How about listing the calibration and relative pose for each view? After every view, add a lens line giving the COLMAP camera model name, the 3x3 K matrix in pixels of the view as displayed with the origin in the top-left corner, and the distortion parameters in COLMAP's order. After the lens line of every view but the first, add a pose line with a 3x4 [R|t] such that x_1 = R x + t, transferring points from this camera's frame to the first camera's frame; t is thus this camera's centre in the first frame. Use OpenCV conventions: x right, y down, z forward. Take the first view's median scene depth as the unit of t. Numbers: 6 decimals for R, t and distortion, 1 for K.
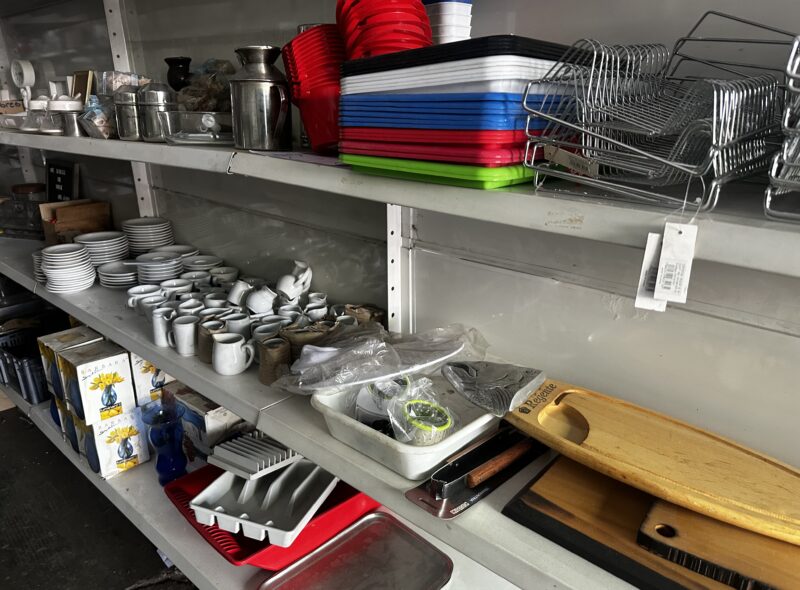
lens RADIAL K [[567.5, 0, 429.1], [0, 567.5, 297.6], [0, 0, 1]] dist [0.041983, -0.069814]
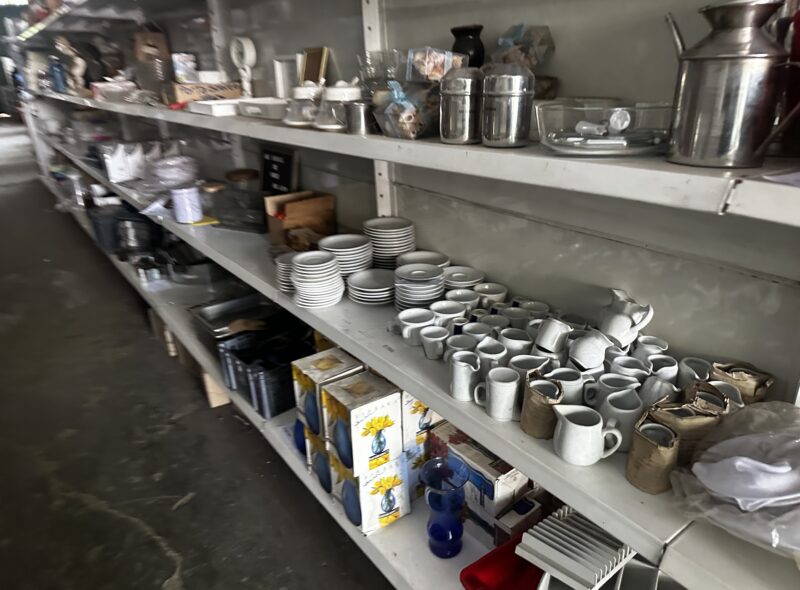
lens RADIAL K [[567.5, 0, 411.3], [0, 567.5, 293.6], [0, 0, 1]] dist [0.041983, -0.069814]
pose [[0.972654, 0.045730, -0.227711, -0.319391], [-0.033363, 0.997767, 0.057870, -0.094393], [0.229849, -0.048690, 0.972008, 0.195190]]
